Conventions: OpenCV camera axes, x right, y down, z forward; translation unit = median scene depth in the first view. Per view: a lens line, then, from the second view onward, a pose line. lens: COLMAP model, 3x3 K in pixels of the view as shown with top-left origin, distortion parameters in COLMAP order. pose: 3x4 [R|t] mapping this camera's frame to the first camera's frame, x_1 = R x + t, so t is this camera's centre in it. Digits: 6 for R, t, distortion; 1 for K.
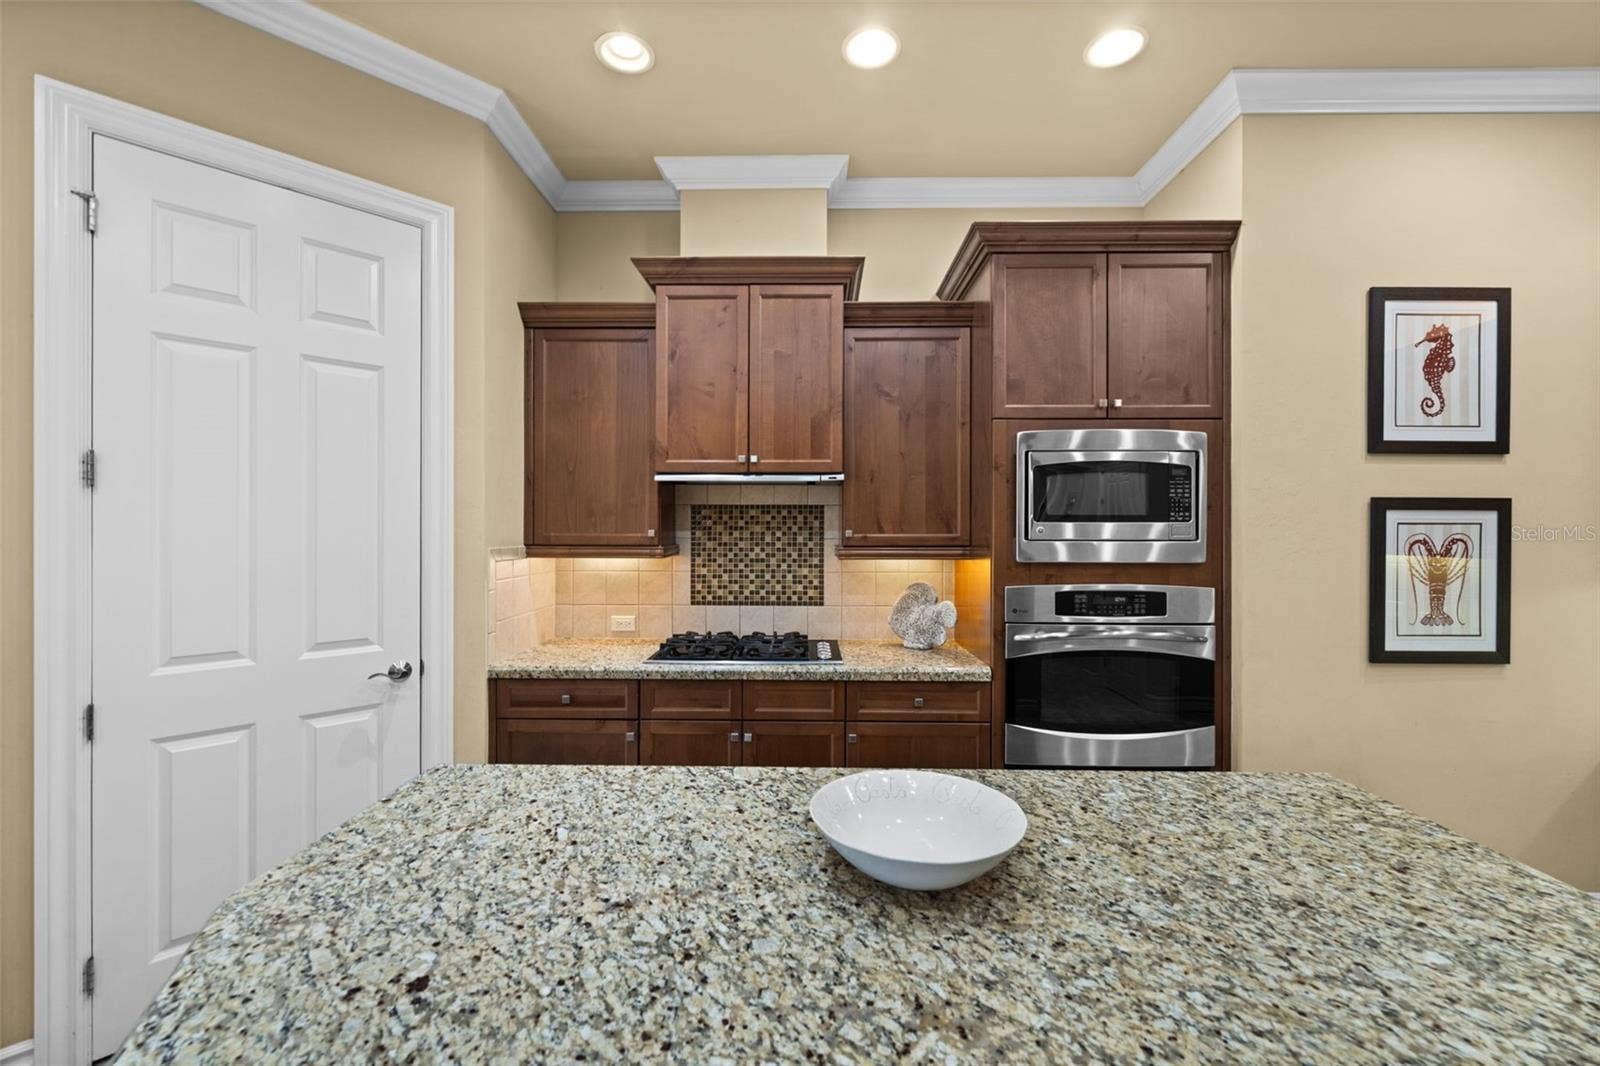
lens RADIAL K [[643.8, 0, 800.5], [0, 643.8, 529.7], [0, 0, 1]] dist [-0.003989, 0.000234]
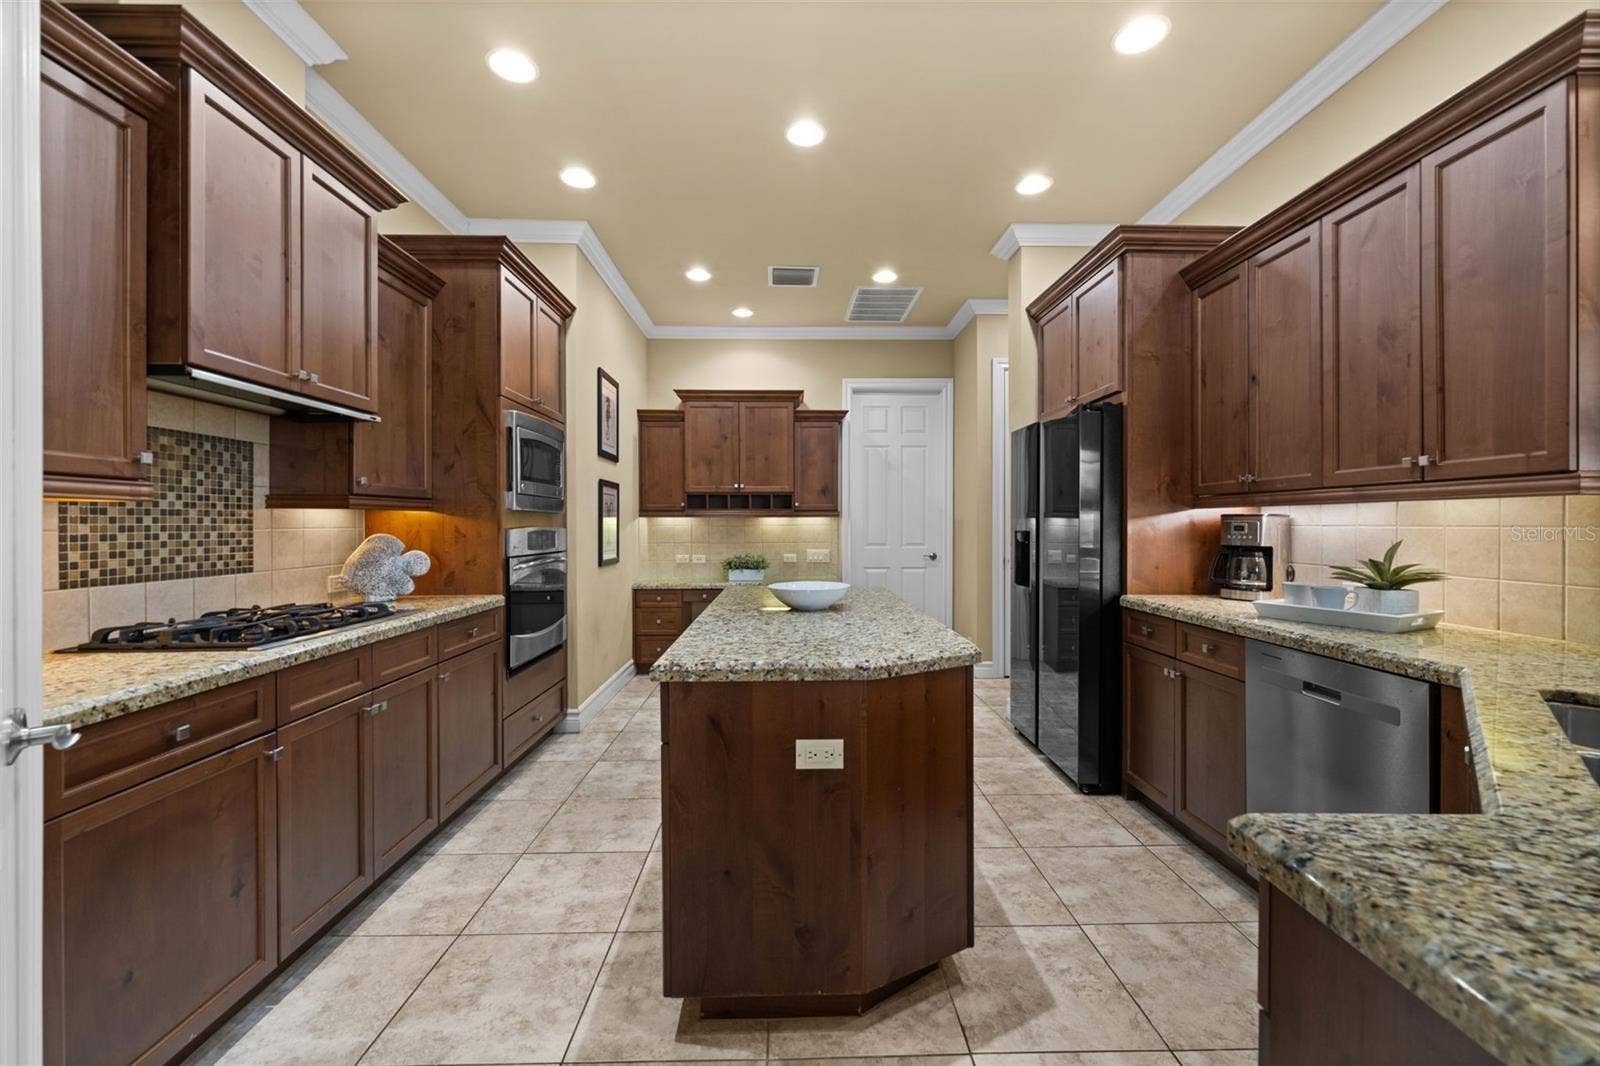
lens RADIAL K [[643.8, 0, 801.6], [0, 643.8, 526.9], [0, 0, 1]] dist [-0.003989, 0.000234]
pose [[-0.035431, -0.006228, 0.999353, -0.760398], [0.000675, 0.999980, 0.006256, 0.058950], [-0.999372, 0.000896, -0.035426, 0.365924]]
